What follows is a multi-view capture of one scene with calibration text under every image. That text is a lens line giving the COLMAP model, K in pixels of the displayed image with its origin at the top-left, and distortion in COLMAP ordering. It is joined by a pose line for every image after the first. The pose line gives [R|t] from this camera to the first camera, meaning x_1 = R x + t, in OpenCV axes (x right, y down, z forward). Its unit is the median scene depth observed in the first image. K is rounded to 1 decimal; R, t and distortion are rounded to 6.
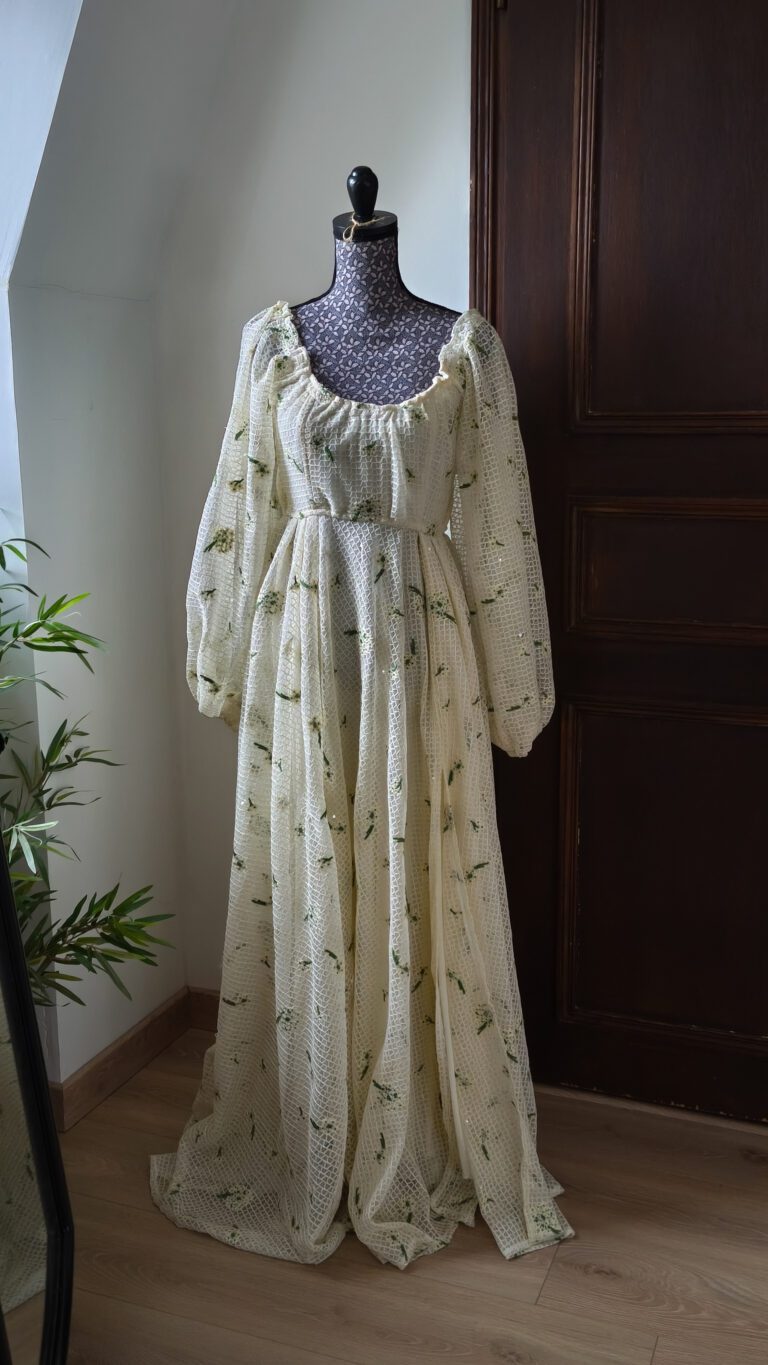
lens RADIAL K [[1341.7, 0, 382.9], [0, 1341.7, 658.6], [0, 0, 1]] dist [0.022302, 0.062954]
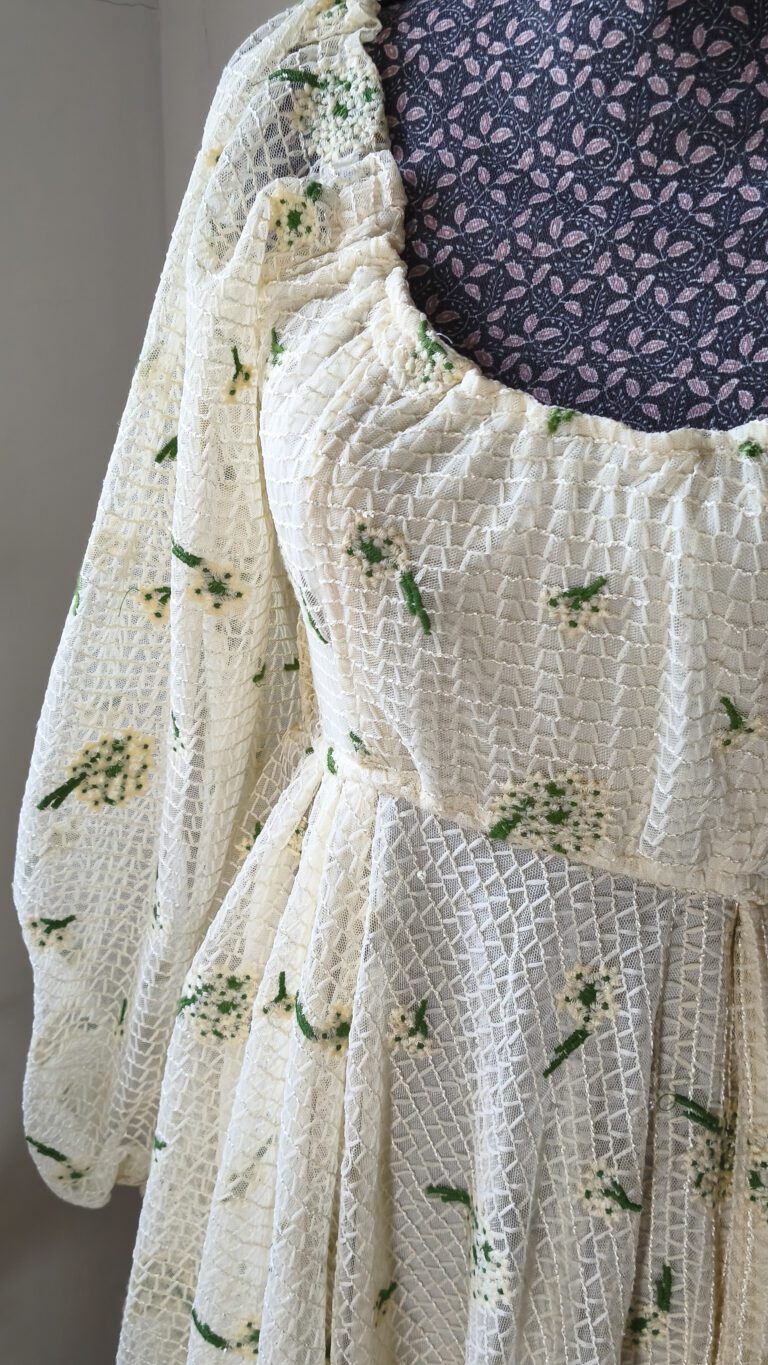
lens RADIAL K [[1341.7, 0, 382.9], [0, 1341.7, 658.6], [0, 0, 1]] dist [0.022302, 0.062954]
pose [[0.964597, 0.136224, -0.225820, 0.011978], [-0.103726, 0.983222, 0.150051, -0.174719], [0.242472, -0.121316, 0.962543, 0.737555]]
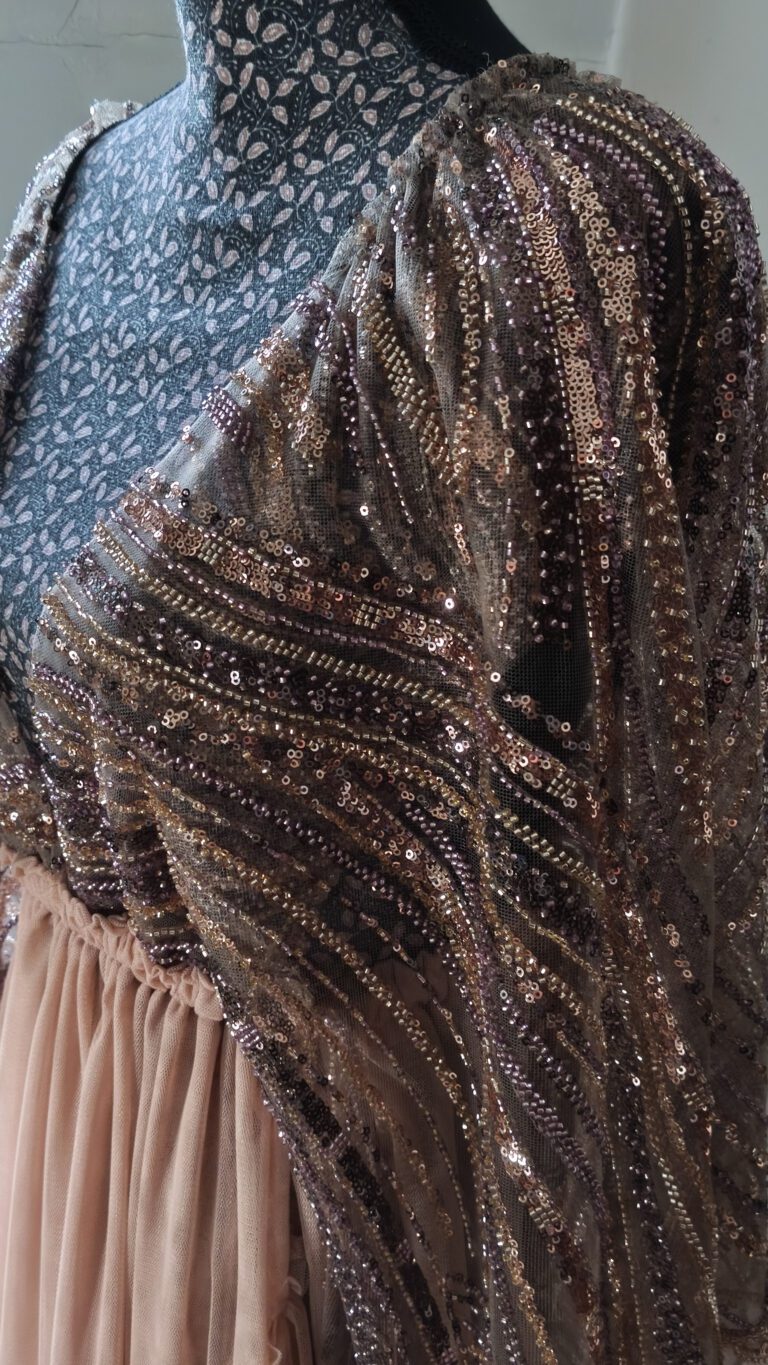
lens RADIAL K [[1341.7, 0, 382.9], [0, 1341.7, 658.6], [0, 0, 1]] dist [0.022302, 0.062954]
pose [[0.712286, 0.244523, -0.657919, 0.195501], [-0.146500, 0.968502, 0.201349, -0.217406], [0.686430, -0.047033, 0.725673, 0.840701]]
